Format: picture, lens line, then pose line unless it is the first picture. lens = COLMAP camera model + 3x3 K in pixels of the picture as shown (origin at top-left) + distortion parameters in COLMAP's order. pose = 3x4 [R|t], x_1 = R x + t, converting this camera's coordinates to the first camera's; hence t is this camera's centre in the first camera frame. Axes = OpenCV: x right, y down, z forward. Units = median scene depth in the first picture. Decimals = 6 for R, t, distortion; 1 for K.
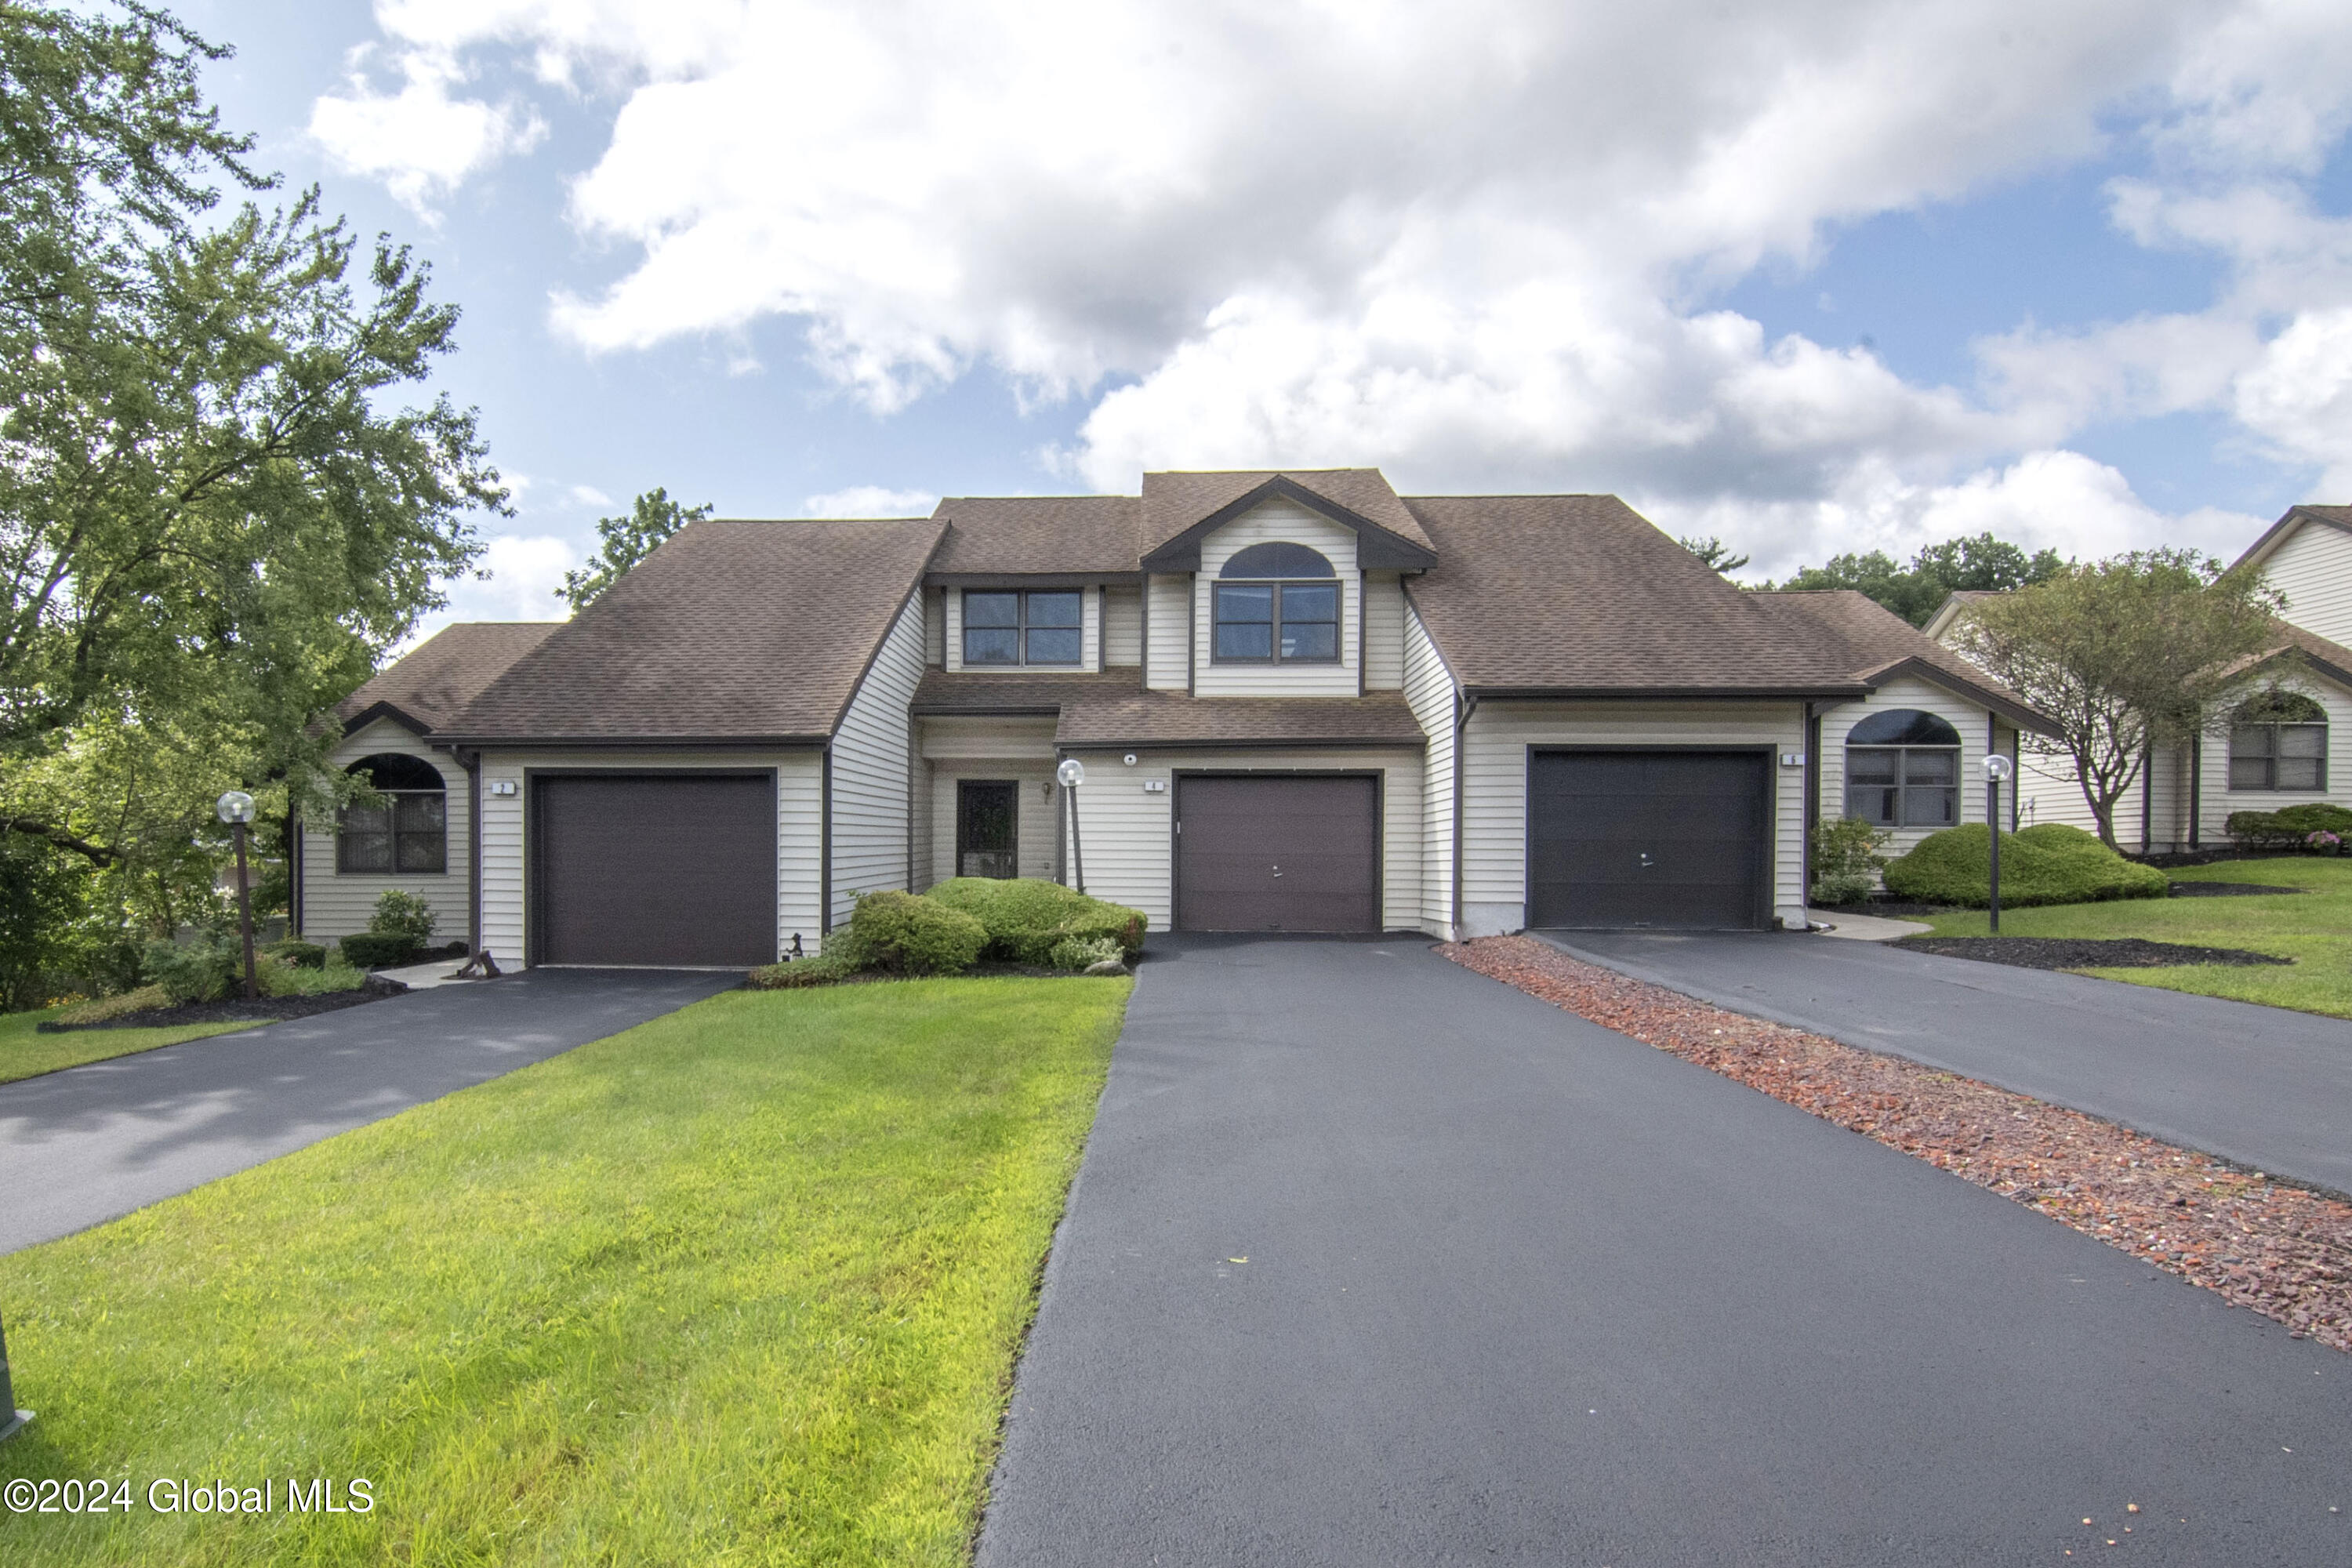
lens RADIAL K [[1160.8, 0, 1181.1], [0, 1160.8, 789.4], [0, 0, 1]] dist [-0.002992, -0.014065]
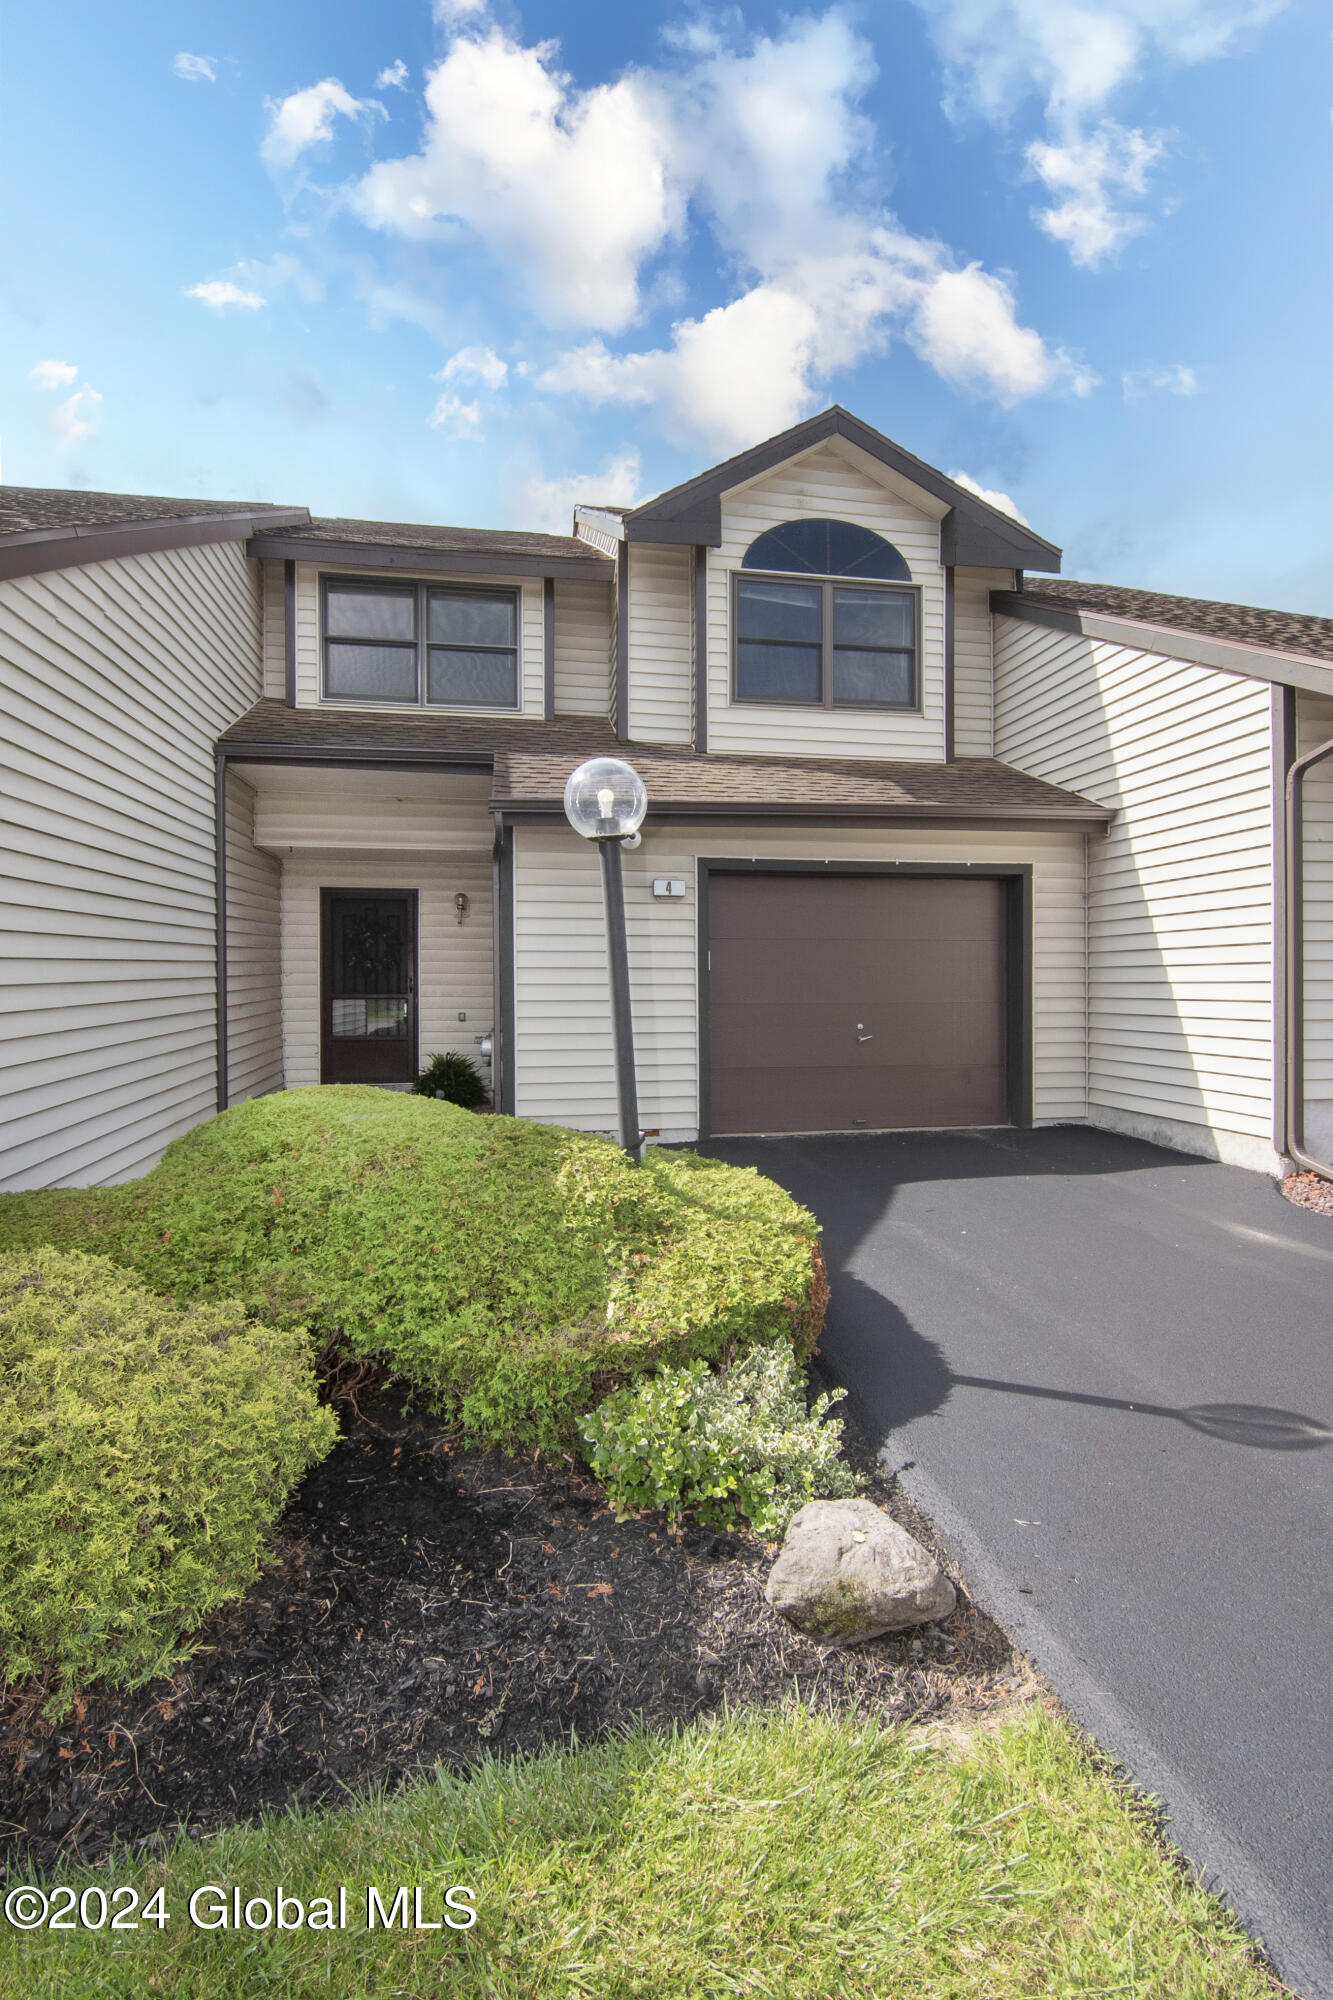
lens RADIAL K [[987.1, 0, 713.1], [0, 987.1, 977.8], [0, 0, 1]] dist [-0.002992, -0.014065]
pose [[0.987432, -0.006109, 0.157929, -0.069042], [-0.002008, 0.998687, 0.051184, 0.014478], [-0.158035, -0.050858, 0.986123, 0.457185]]
